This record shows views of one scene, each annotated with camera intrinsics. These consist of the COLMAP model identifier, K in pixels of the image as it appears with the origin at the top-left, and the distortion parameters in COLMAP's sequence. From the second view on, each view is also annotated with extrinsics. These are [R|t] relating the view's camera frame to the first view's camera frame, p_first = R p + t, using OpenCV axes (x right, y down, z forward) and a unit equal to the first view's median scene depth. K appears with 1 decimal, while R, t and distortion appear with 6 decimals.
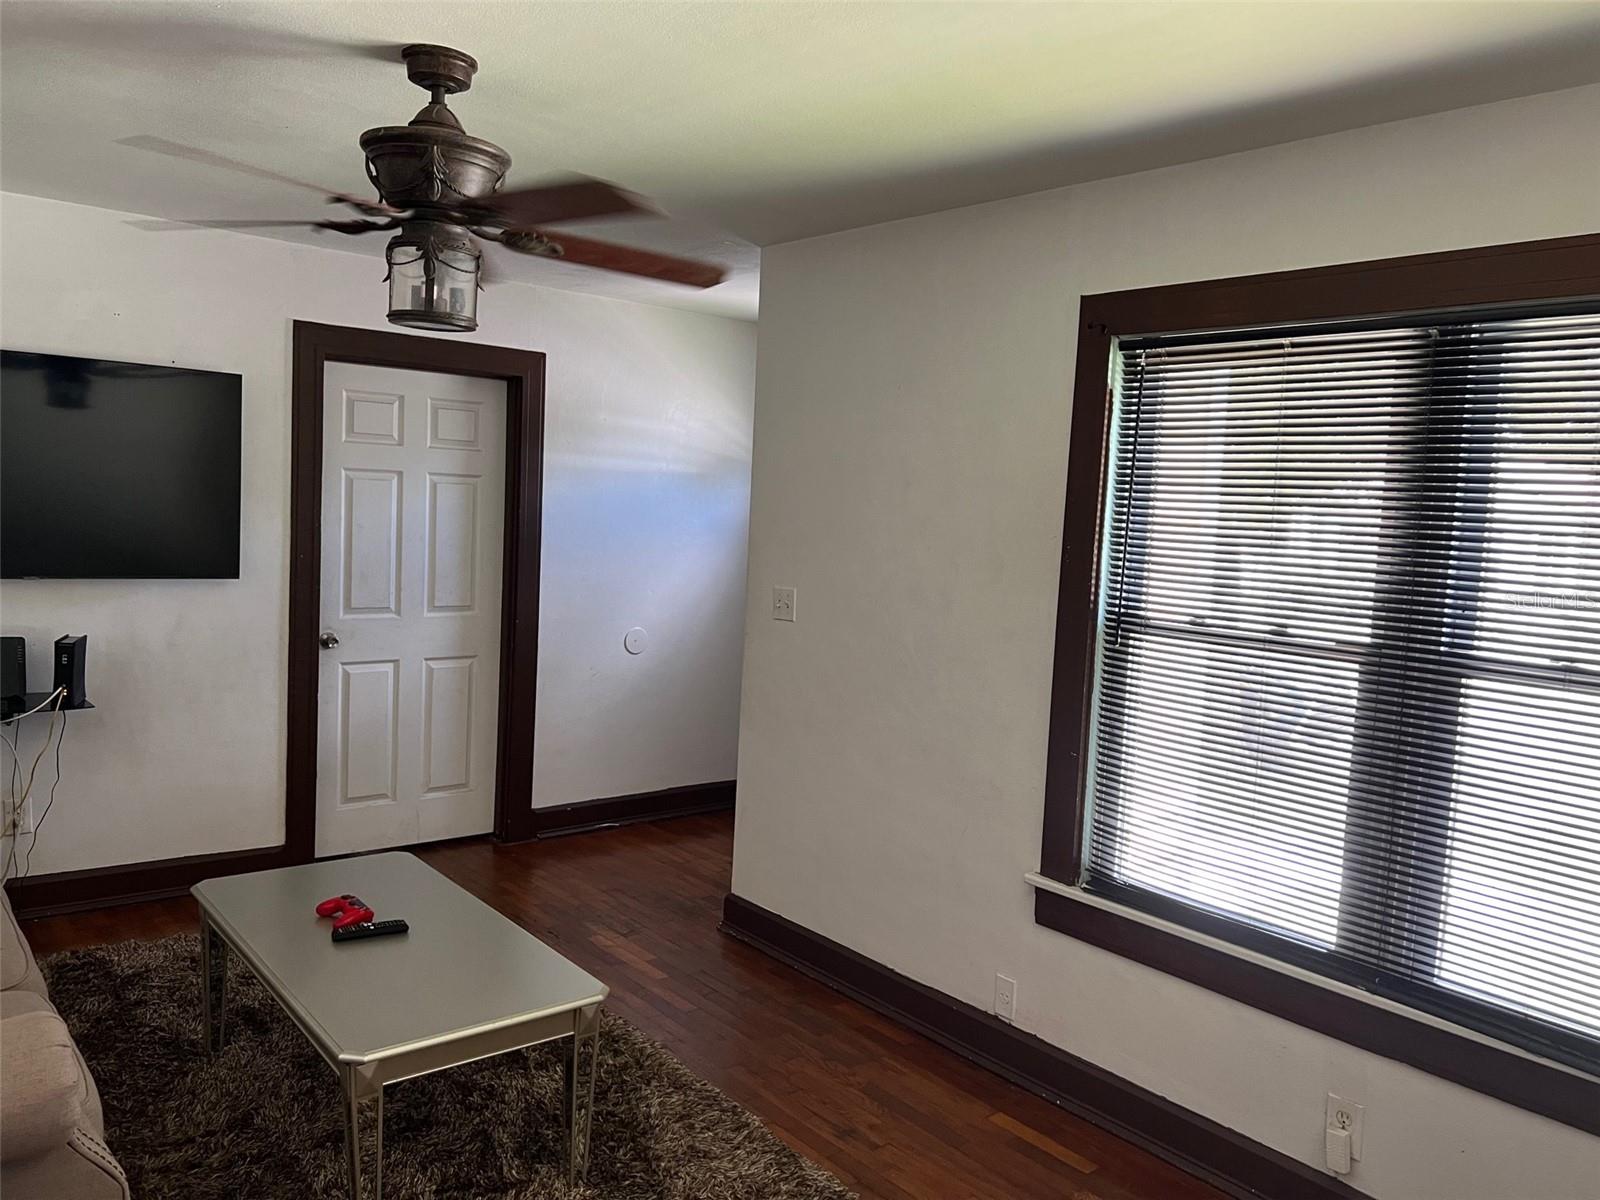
lens RADIAL K [[1193.4, 0, 800.0], [0, 1193.4, 600.0], [0, 0, 1]] dist [0.049767, -0.053306]
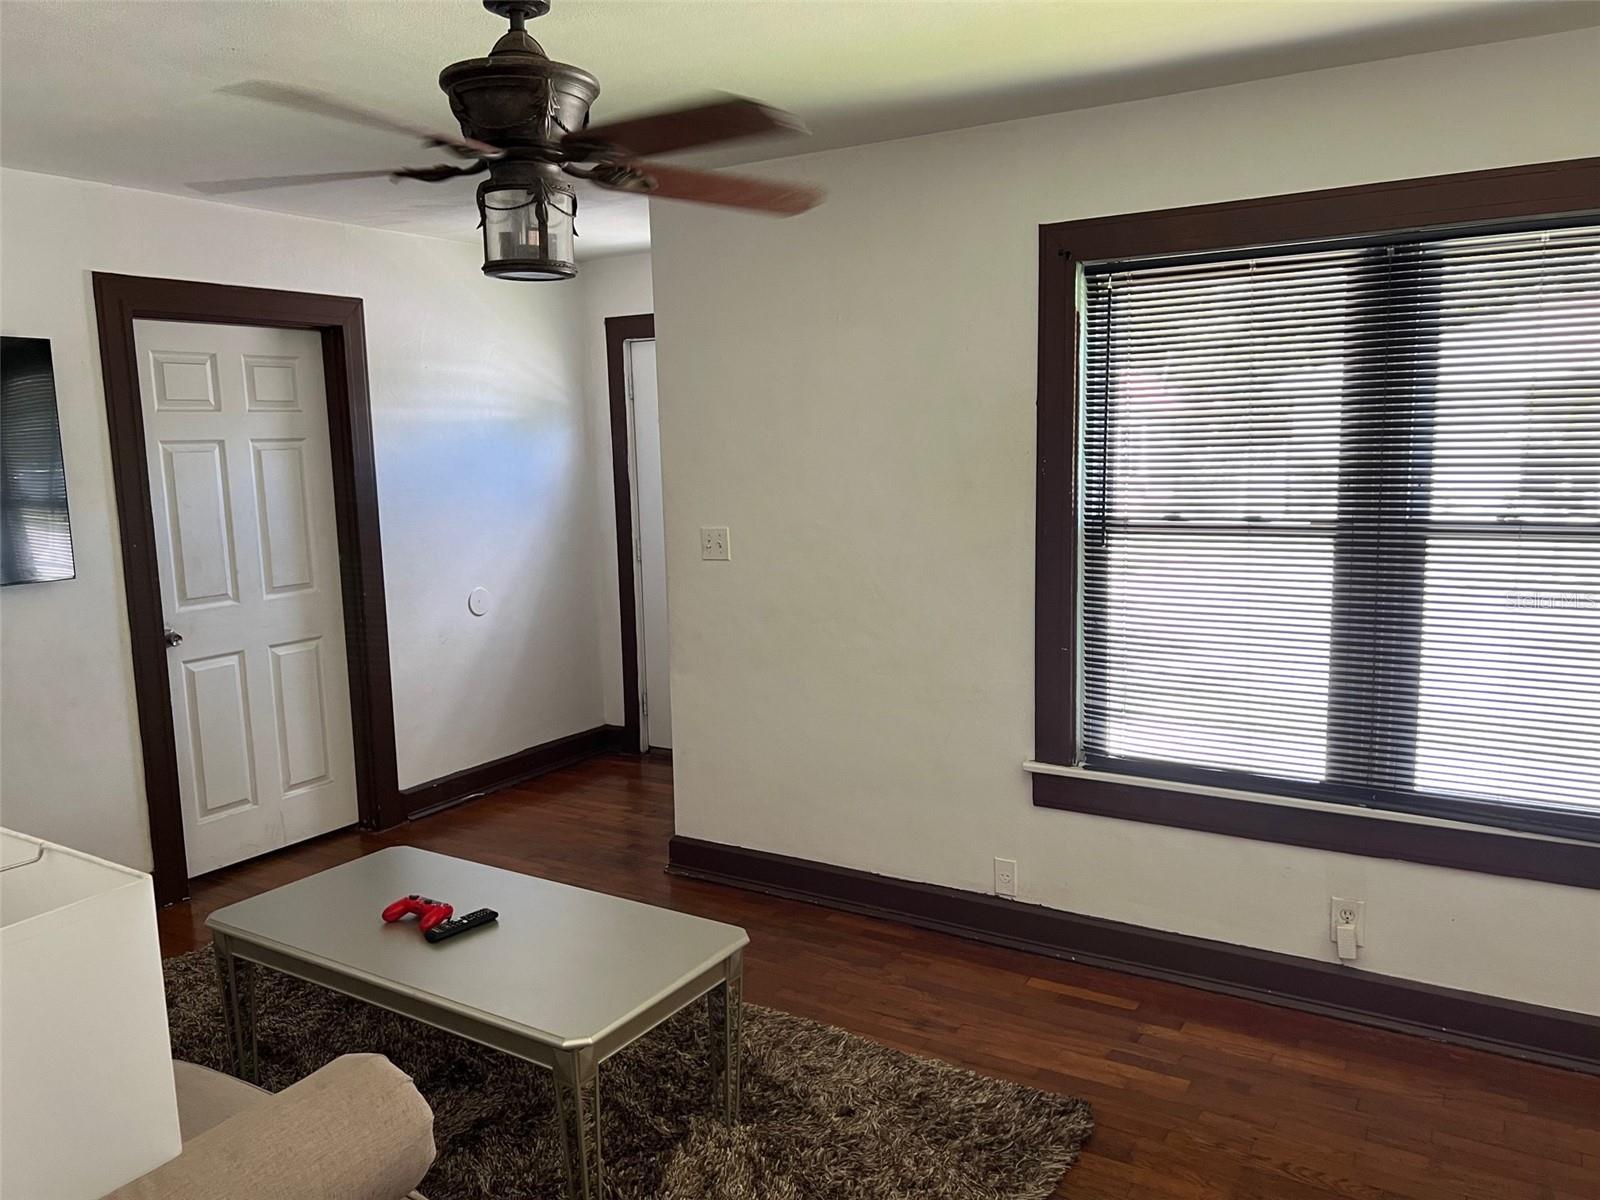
lens RADIAL K [[1193.4, 0, 800.0], [0, 1193.4, 600.0], [0, 0, 1]] dist [0.049767, -0.053306]
pose [[0.948357, -0.115845, 0.295295, -0.323592], [0.098588, 0.992467, 0.072726, -0.019557], [-0.301496, -0.039857, 0.952634, 0.027425]]
